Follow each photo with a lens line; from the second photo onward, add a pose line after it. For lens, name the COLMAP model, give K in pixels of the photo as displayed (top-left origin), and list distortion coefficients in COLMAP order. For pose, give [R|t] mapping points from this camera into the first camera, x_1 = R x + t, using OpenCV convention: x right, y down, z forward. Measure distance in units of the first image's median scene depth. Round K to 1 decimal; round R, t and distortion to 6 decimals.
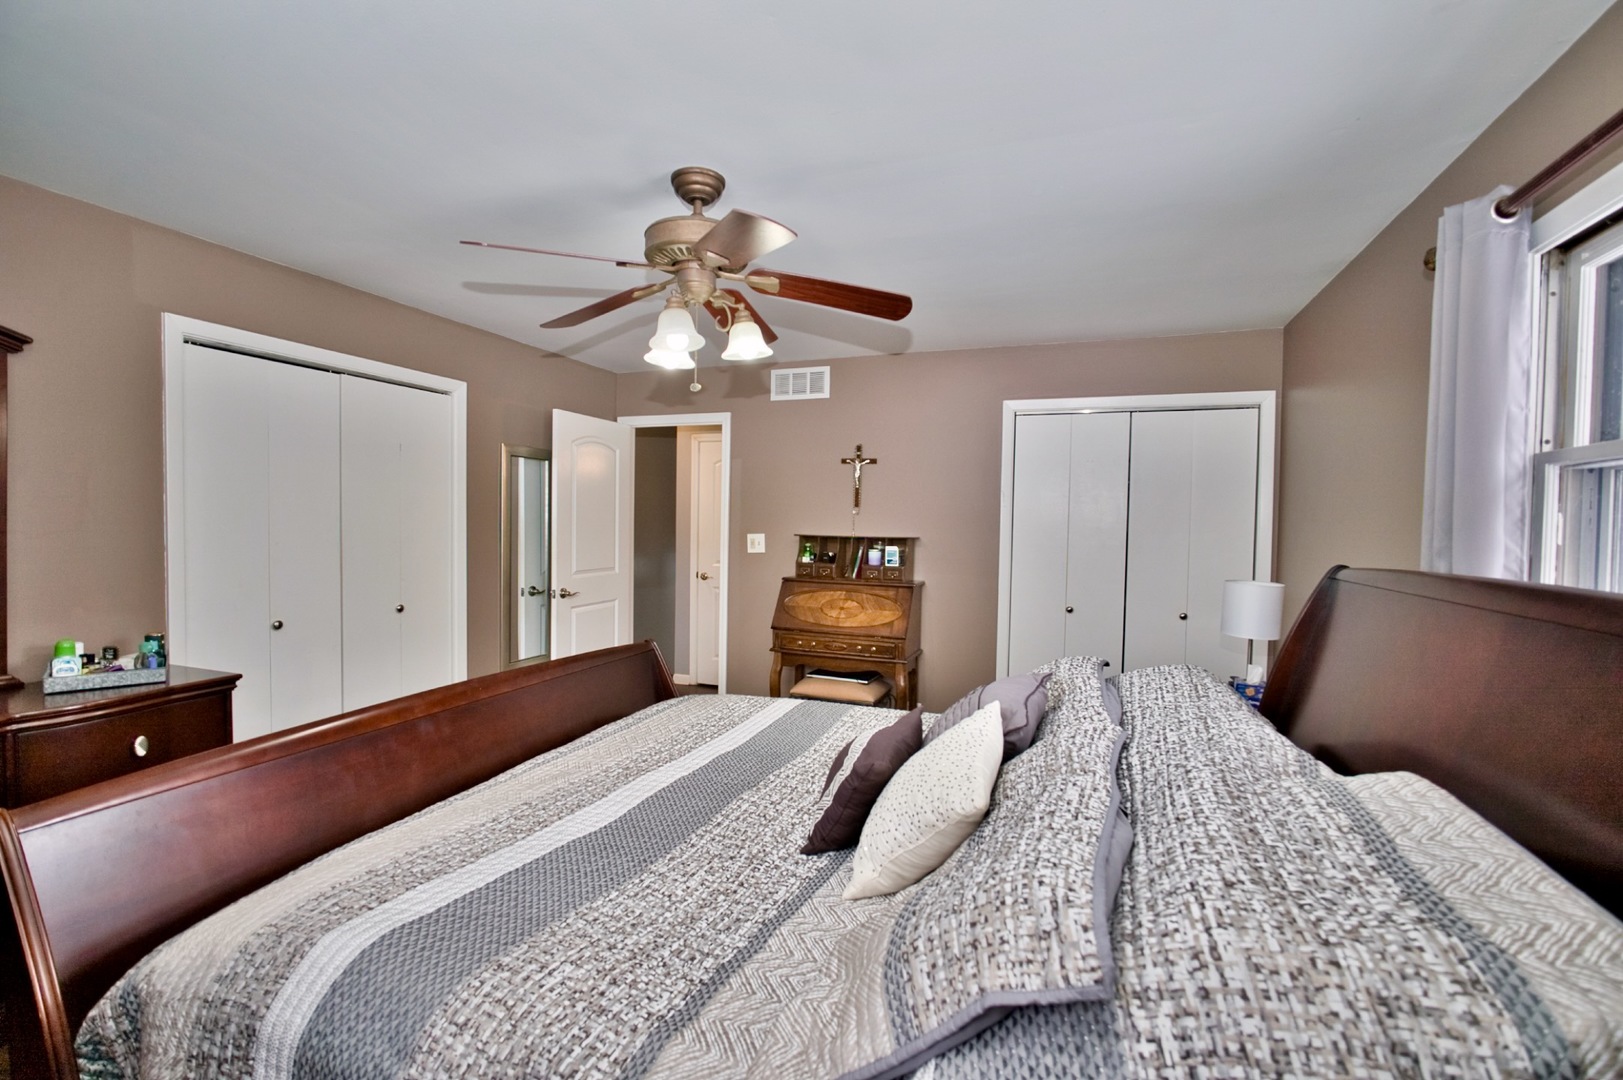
lens RADIAL K [[706.1, 0, 811.5], [0, 706.1, 540.0], [0, 0, 1]] dist [-0.025626, 0.007919]
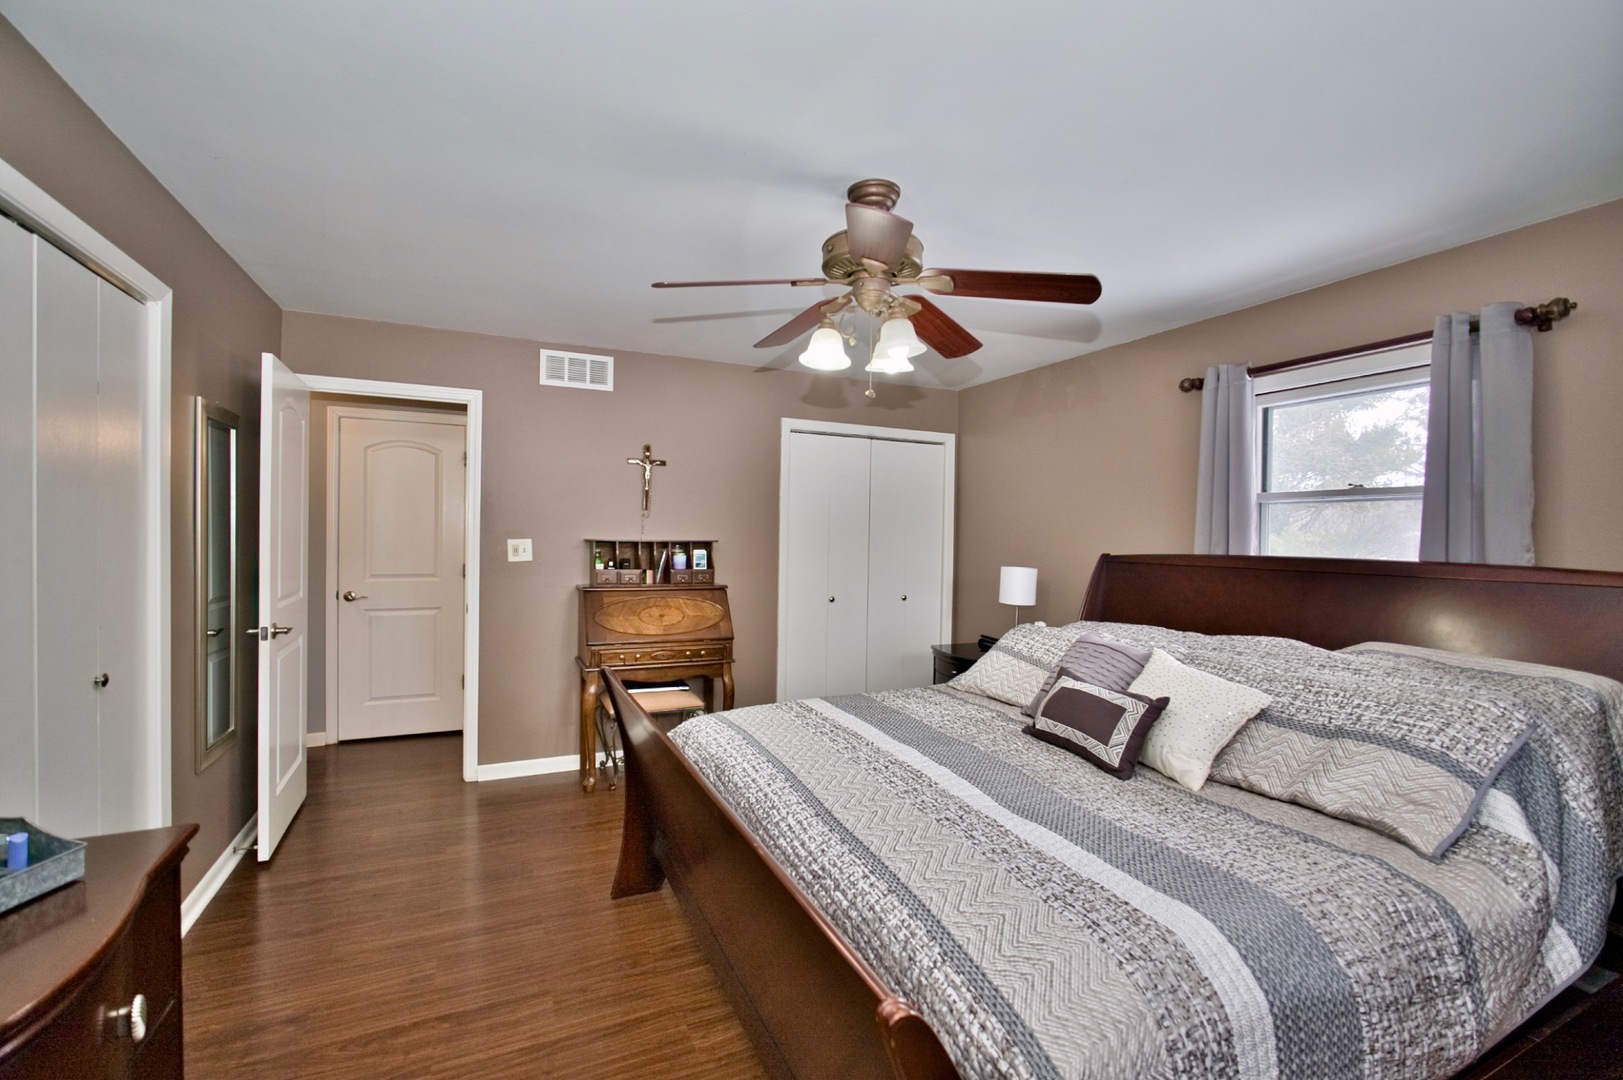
lens RADIAL K [[706.1, 0, 811.5], [0, 706.1, 540.0], [0, 0, 1]] dist [-0.025626, 0.007919]
pose [[0.701812, -0.013582, 0.712233, -0.477356], [0.013808, 0.999890, 0.005462, -0.007917], [-0.712229, 0.006002, 0.701922, 0.174353]]
